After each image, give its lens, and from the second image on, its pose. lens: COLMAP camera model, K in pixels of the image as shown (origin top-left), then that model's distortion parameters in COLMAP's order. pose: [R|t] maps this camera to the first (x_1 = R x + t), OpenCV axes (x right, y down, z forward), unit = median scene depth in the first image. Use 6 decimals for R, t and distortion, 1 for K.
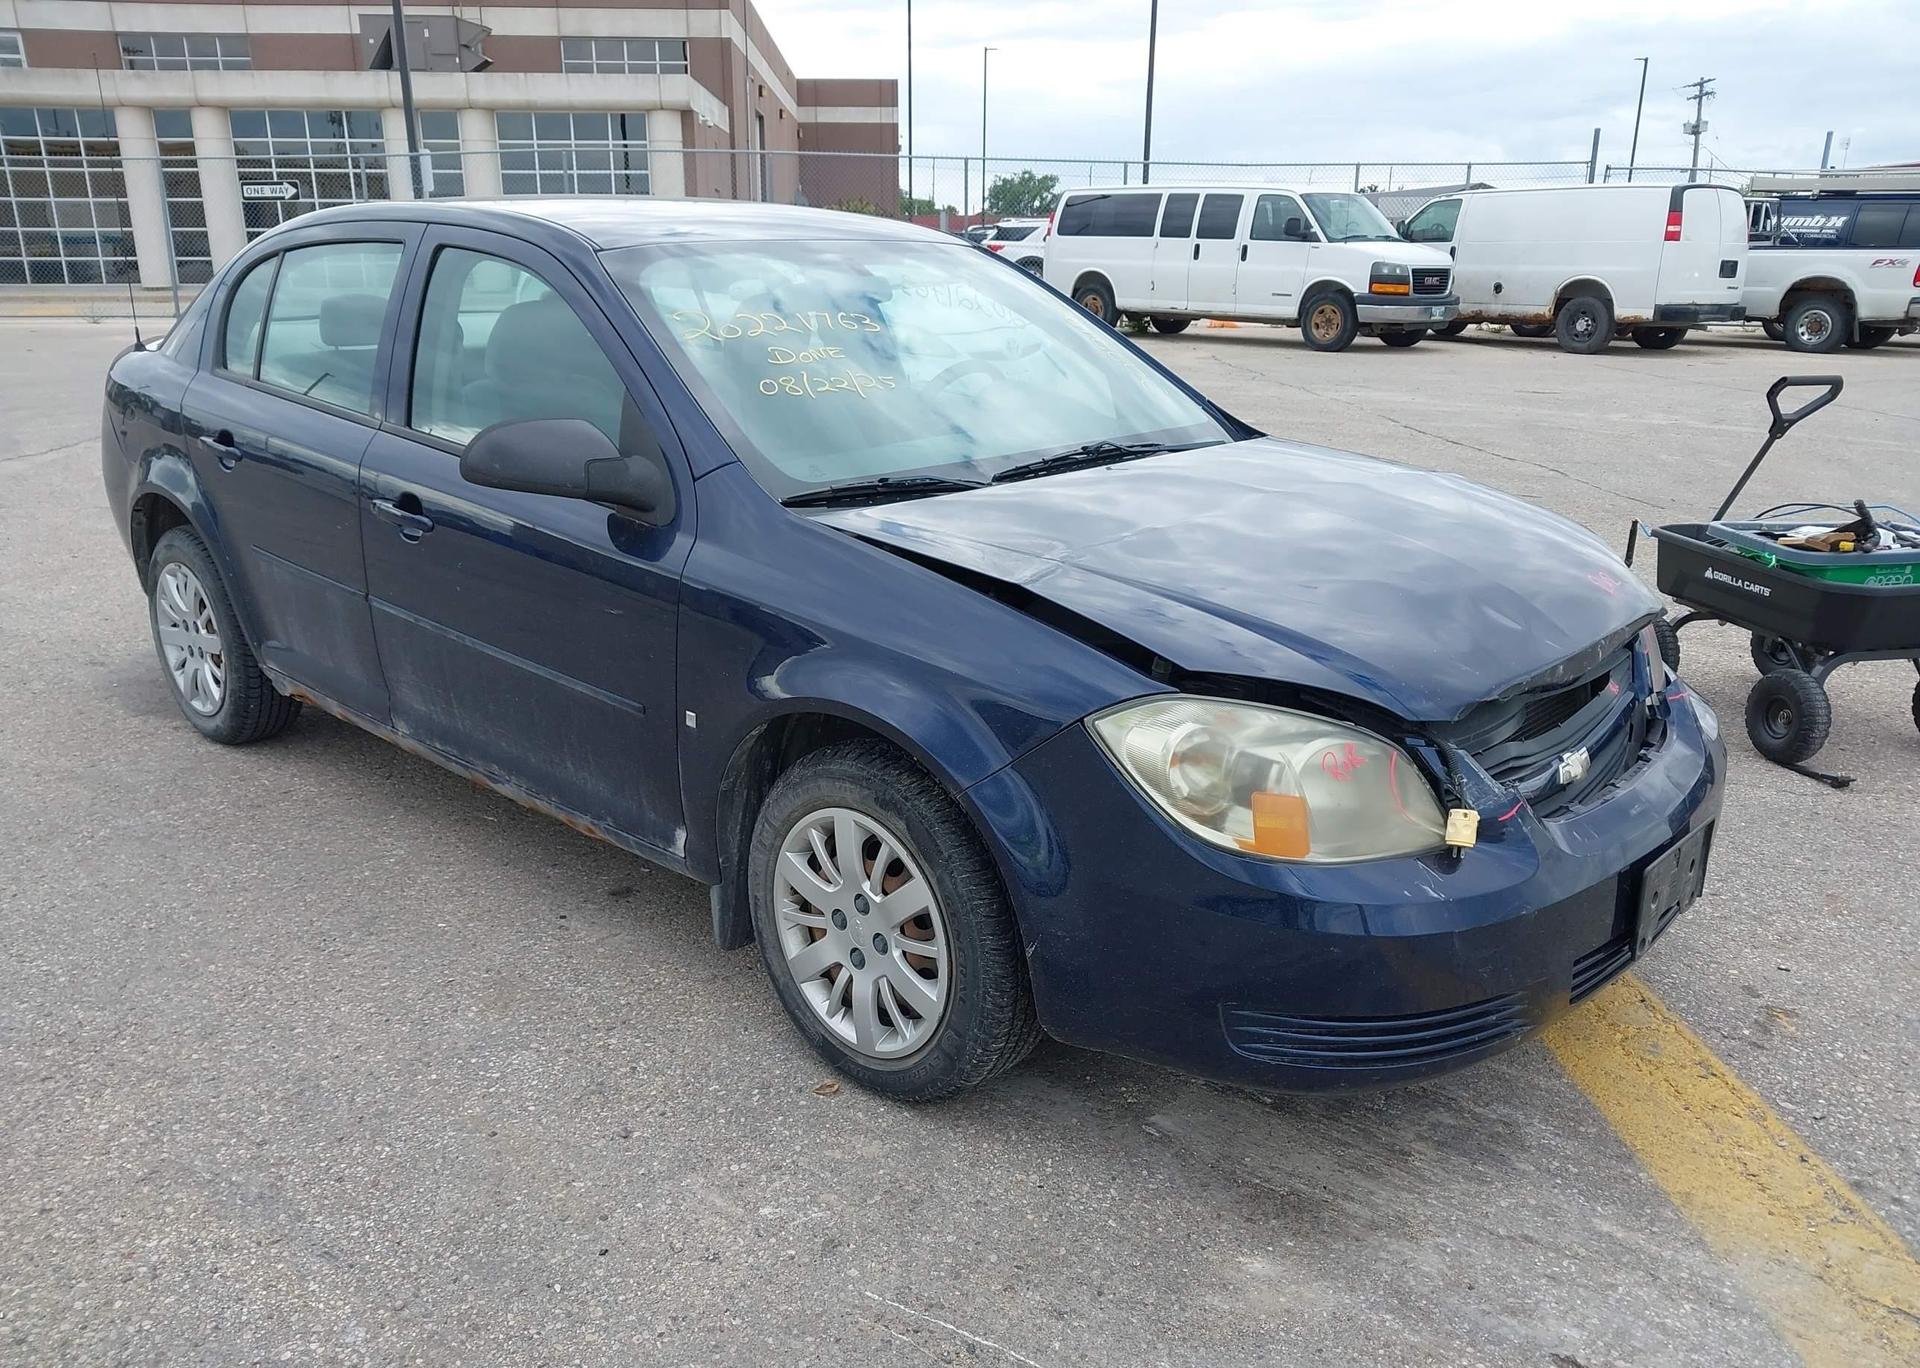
lens RADIAL K [[1533.6, 0, 964.3], [0, 1533.6, 755.3], [0, 0, 1]] dist [0.004187, 0.001194]
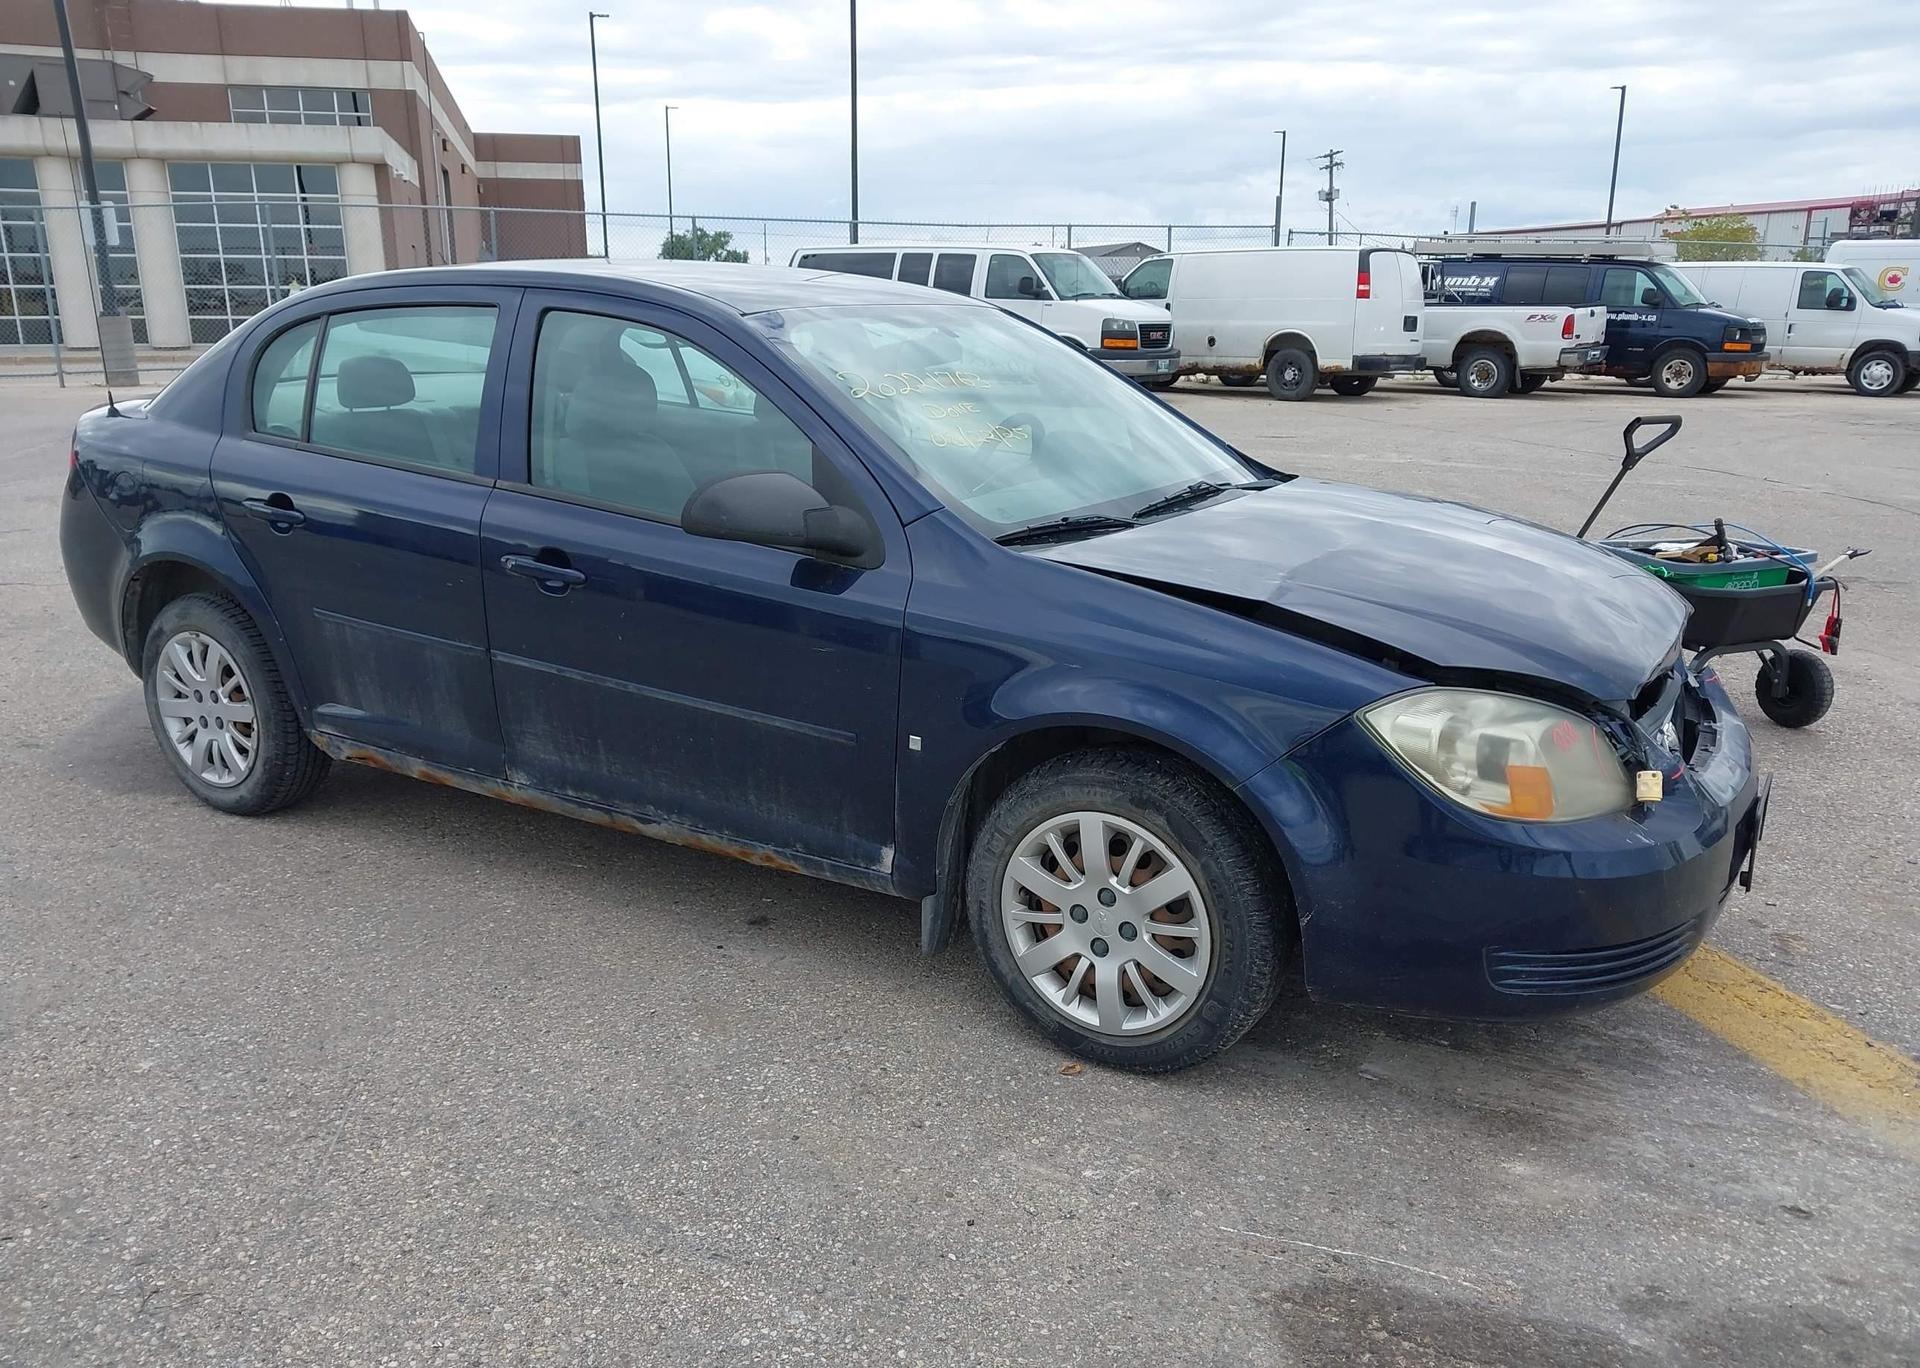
lens RADIAL K [[1533.6, 0, 964.3], [0, 1533.6, 755.3], [0, 0, 1]] dist [0.004187, 0.001194]
pose [[0.979166, -0.058056, 0.194584, -0.233421], [0.064458, 0.997562, -0.026727, 0.010764], [-0.192558, 0.038712, 0.980522, -0.045019]]
